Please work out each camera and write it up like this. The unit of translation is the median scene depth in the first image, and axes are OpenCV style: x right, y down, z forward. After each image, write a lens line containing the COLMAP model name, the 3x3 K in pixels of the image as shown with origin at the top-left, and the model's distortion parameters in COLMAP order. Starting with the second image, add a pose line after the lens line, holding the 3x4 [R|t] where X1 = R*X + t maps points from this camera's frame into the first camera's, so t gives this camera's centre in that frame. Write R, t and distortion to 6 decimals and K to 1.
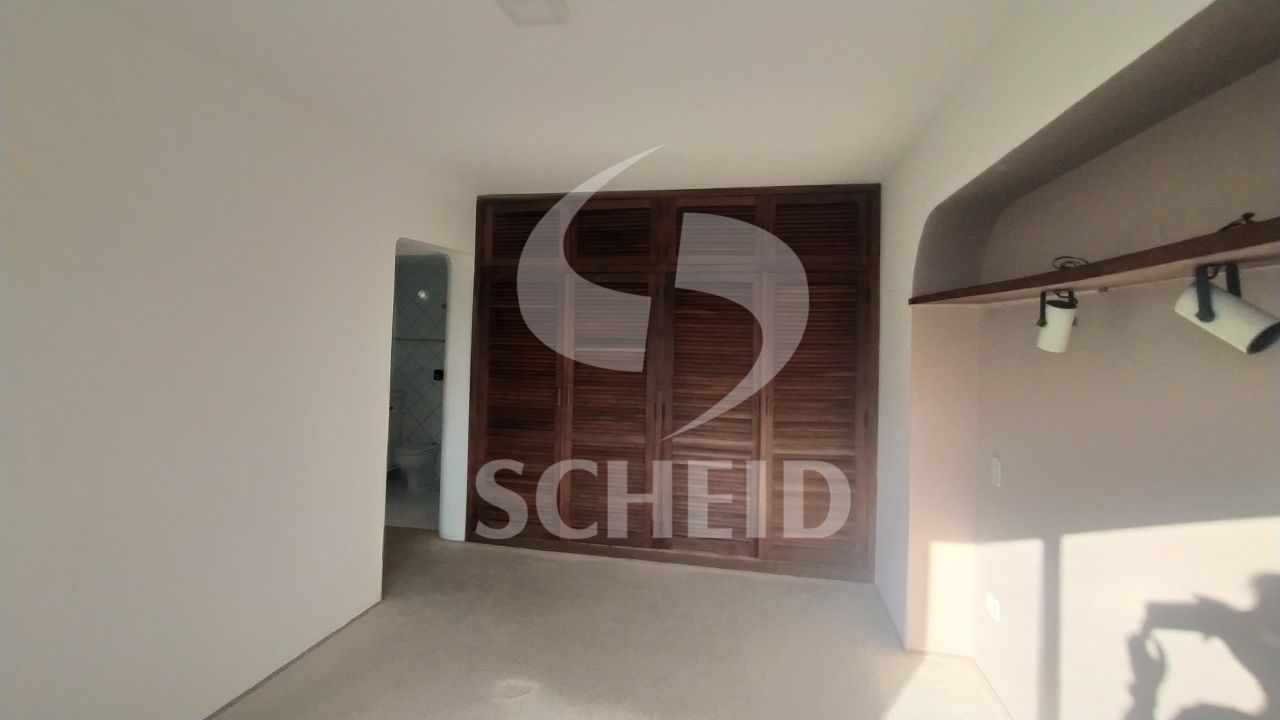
lens RADIAL K [[621.4, 0, 639.8], [0, 621.4, 333.1], [0, 0, 1]] dist [-0.022245, 0.000012]
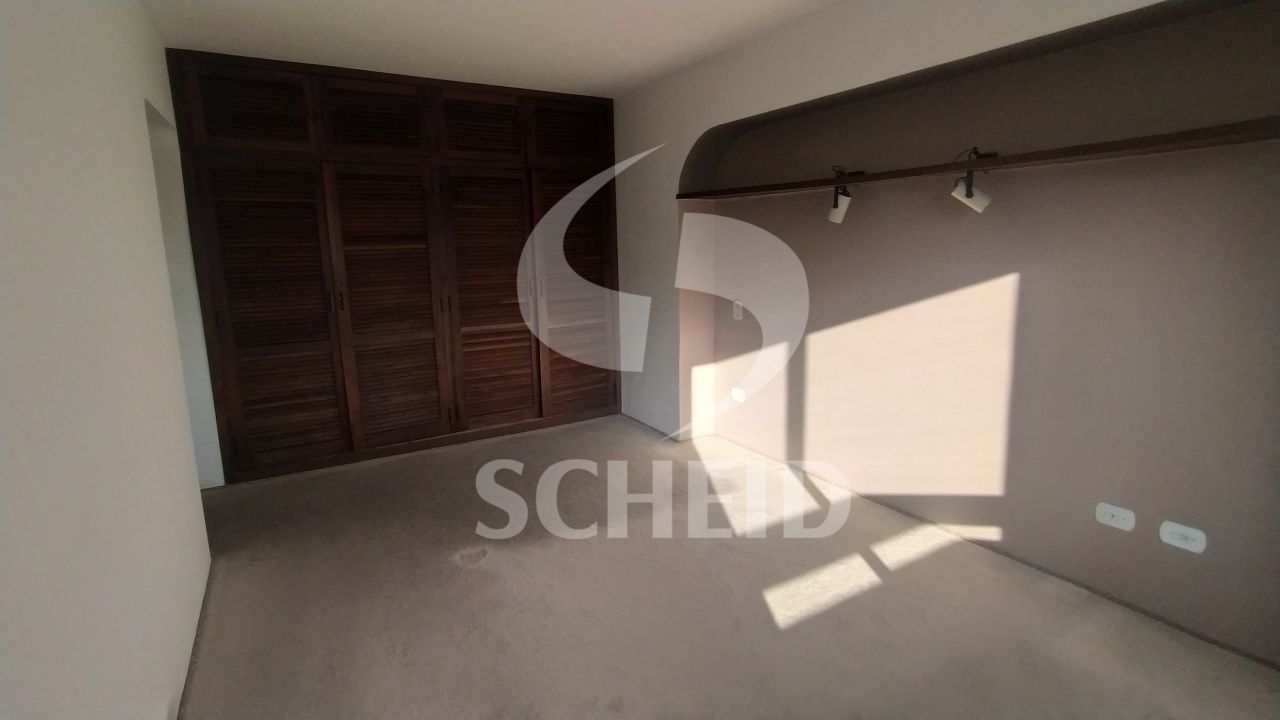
lens RADIAL K [[582.2, 0, 644.9], [0, 582.2, 338.3], [0, 0, 1]] dist [0.002706, -0.000492]
pose [[0.730352, -0.147812, 0.666886, -0.397397], [0.033117, 0.982820, 0.181570, 0.015709], [-0.682267, -0.110525, 0.722700, 0.067011]]
